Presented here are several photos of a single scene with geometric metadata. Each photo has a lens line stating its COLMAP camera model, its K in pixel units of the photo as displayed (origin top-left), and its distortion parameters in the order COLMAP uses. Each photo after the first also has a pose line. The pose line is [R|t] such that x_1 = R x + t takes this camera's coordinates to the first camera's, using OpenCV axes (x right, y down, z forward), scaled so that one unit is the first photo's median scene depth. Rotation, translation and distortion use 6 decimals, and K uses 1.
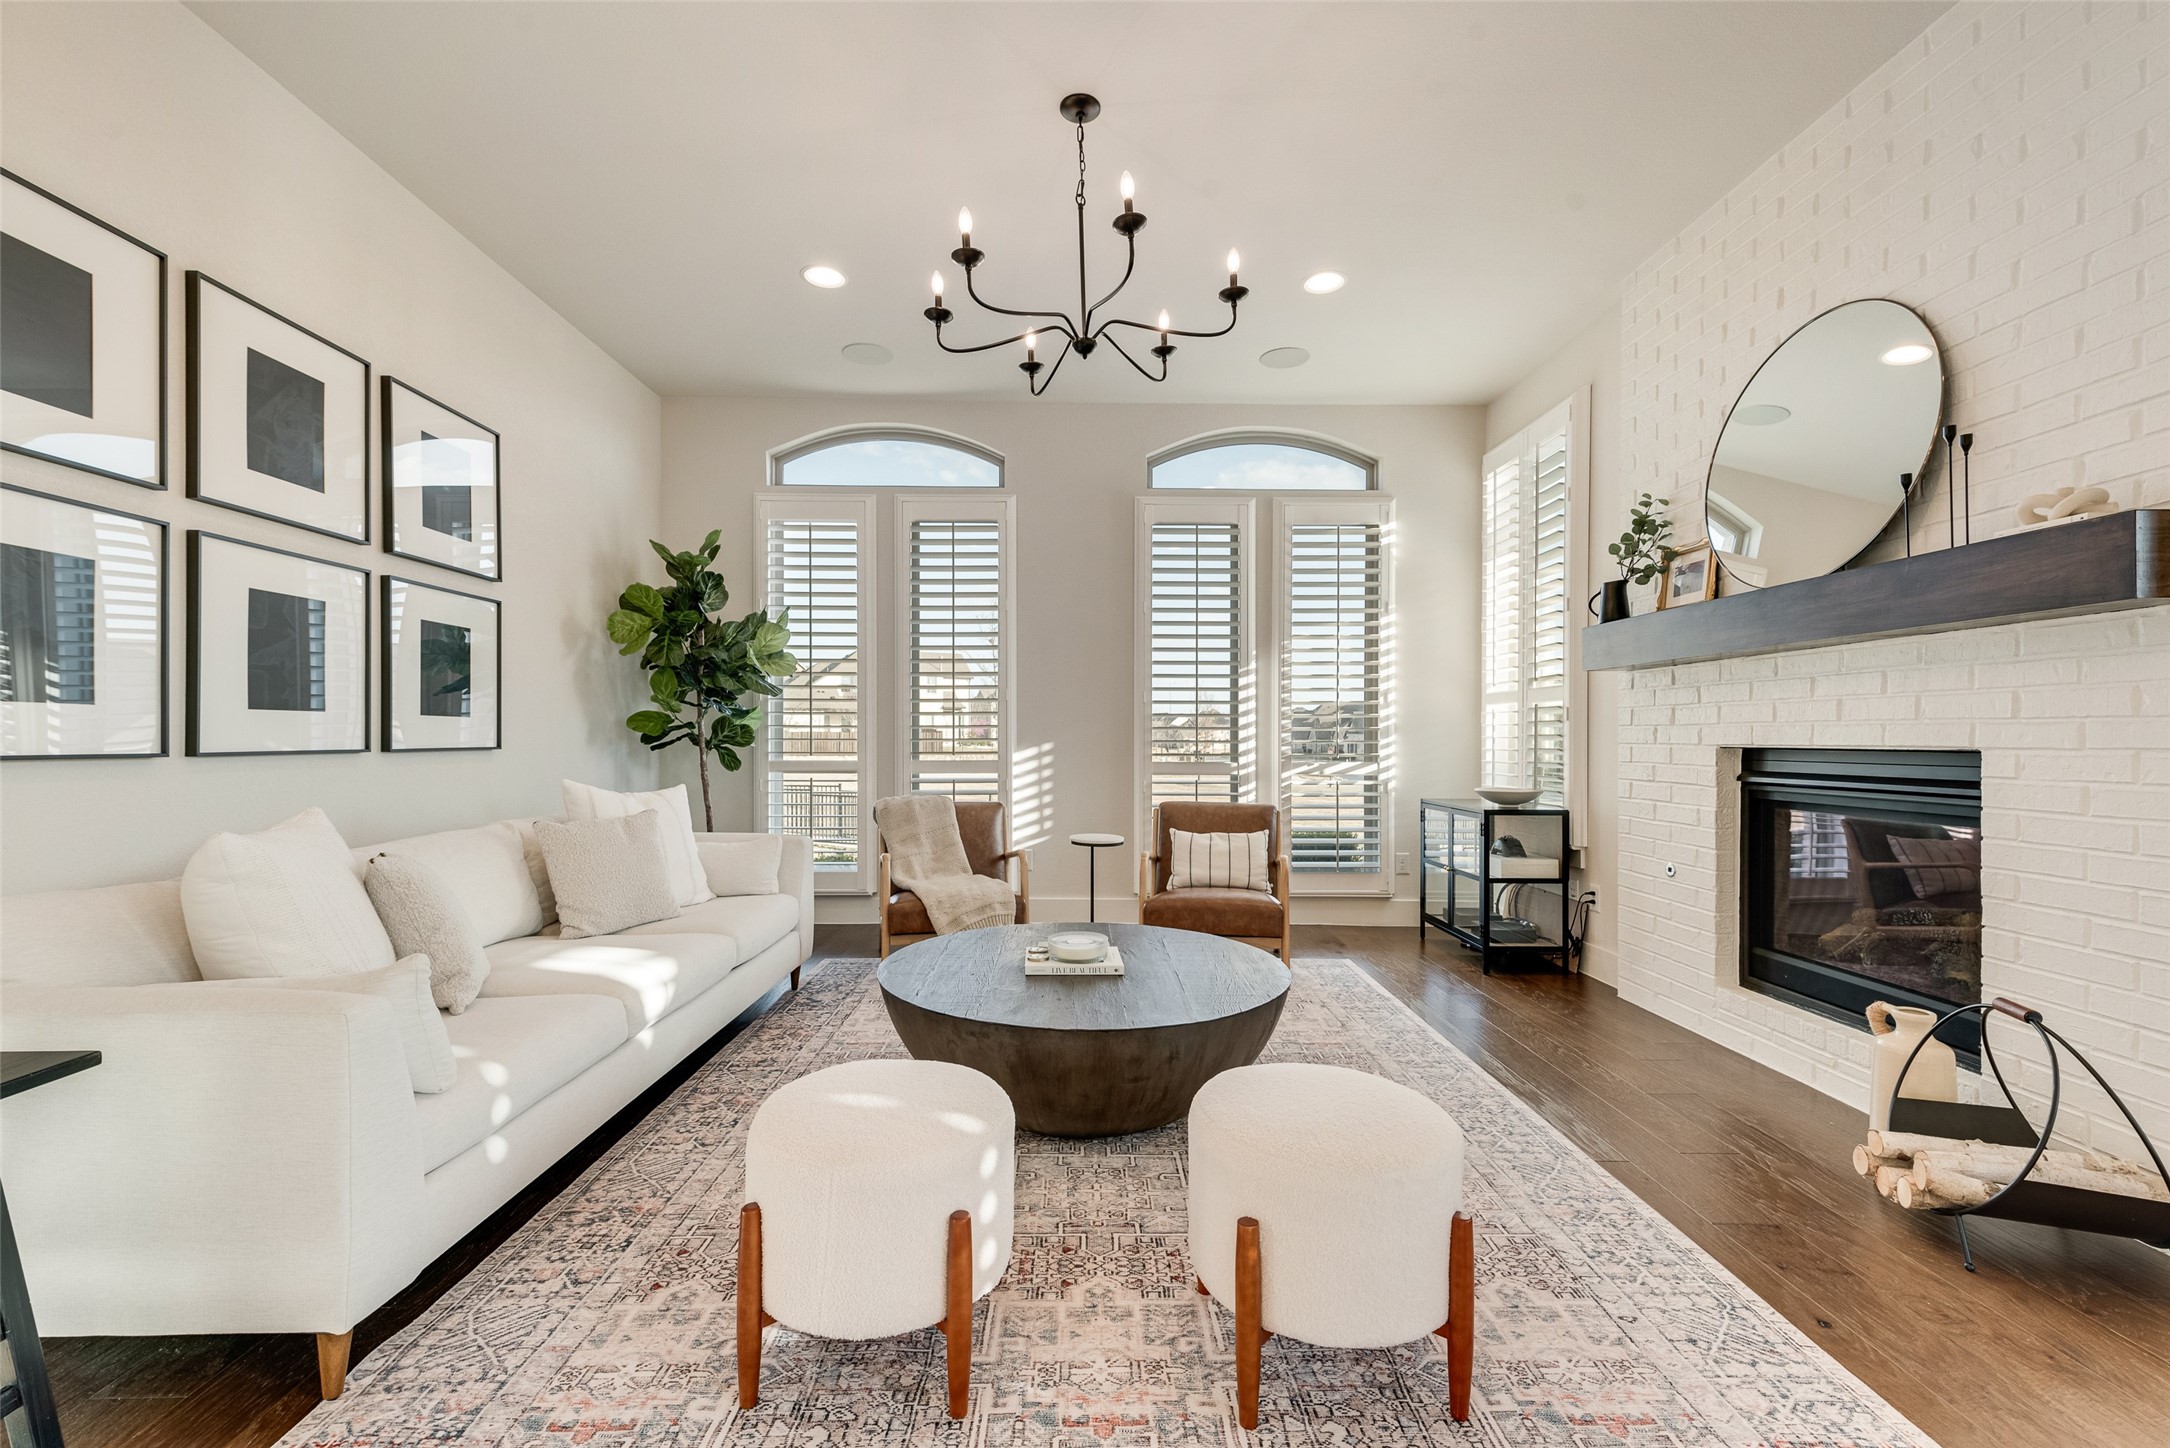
lens RADIAL K [[863.5, 0, 1088.3], [0, 863.5, 737.3], [0, 0, 1]] dist [0.011617, -0.001274]
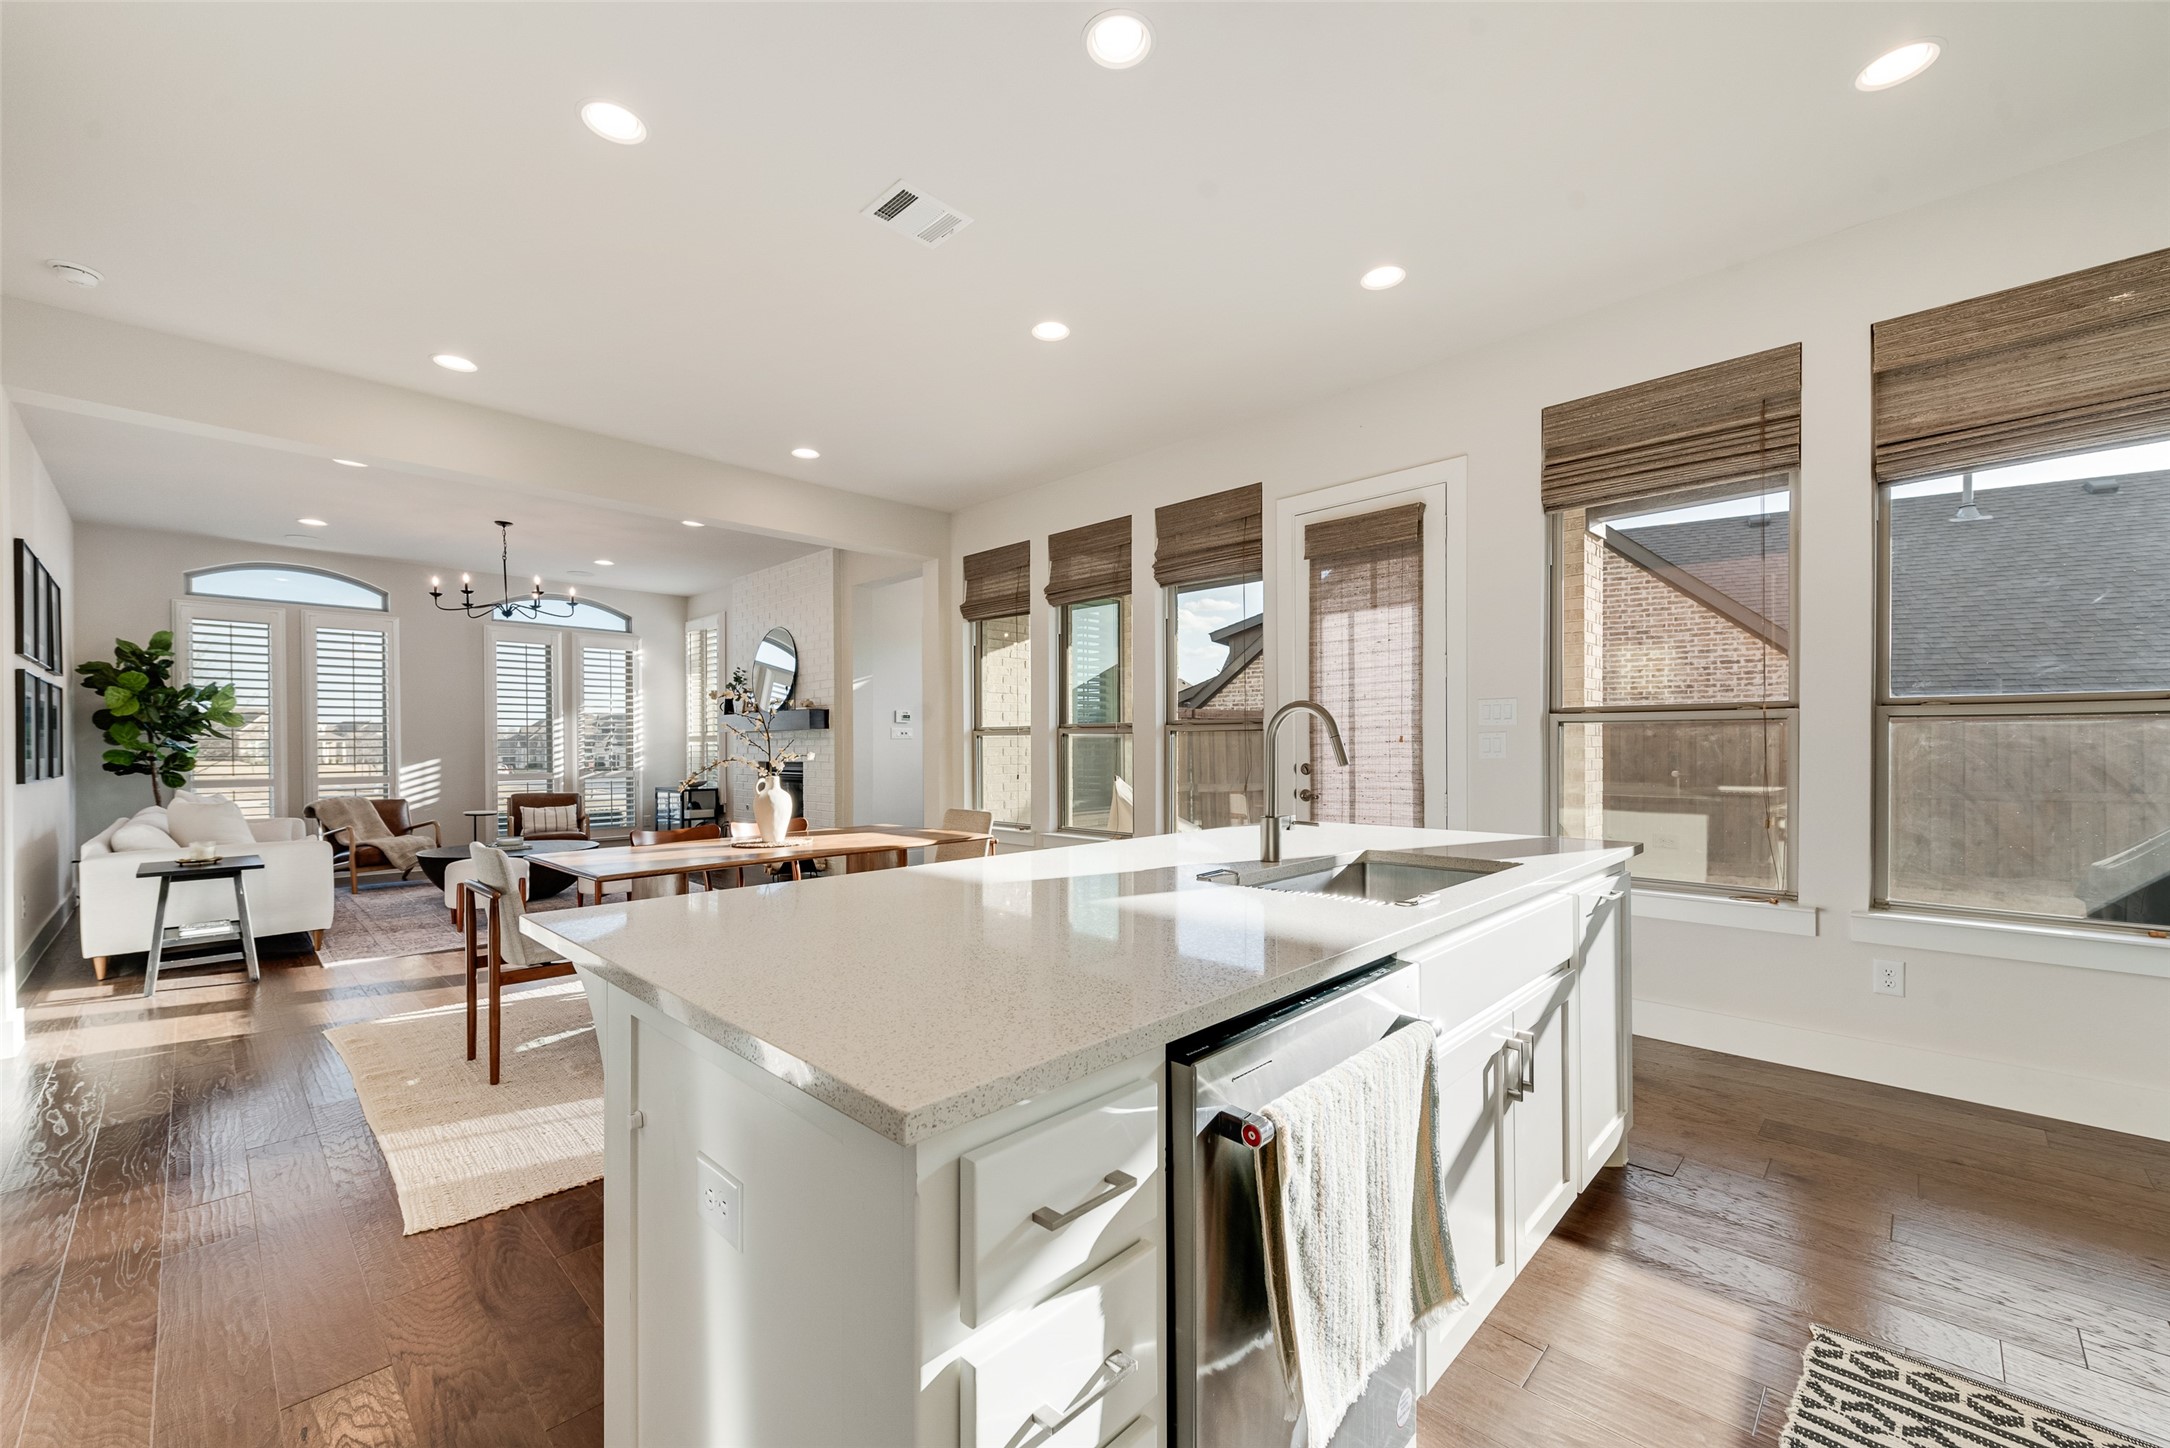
lens RADIAL K [[863.5, 0, 1087.3], [0, 863.5, 744.4], [0, 0, 1]] dist [0.011617, -0.001274]
pose [[0.698686, -0.006758, 0.715397, -0.377358], [0.004496, 0.999977, 0.005056, -0.037548], [-0.715415, -0.000316, 0.698700, -1.196404]]
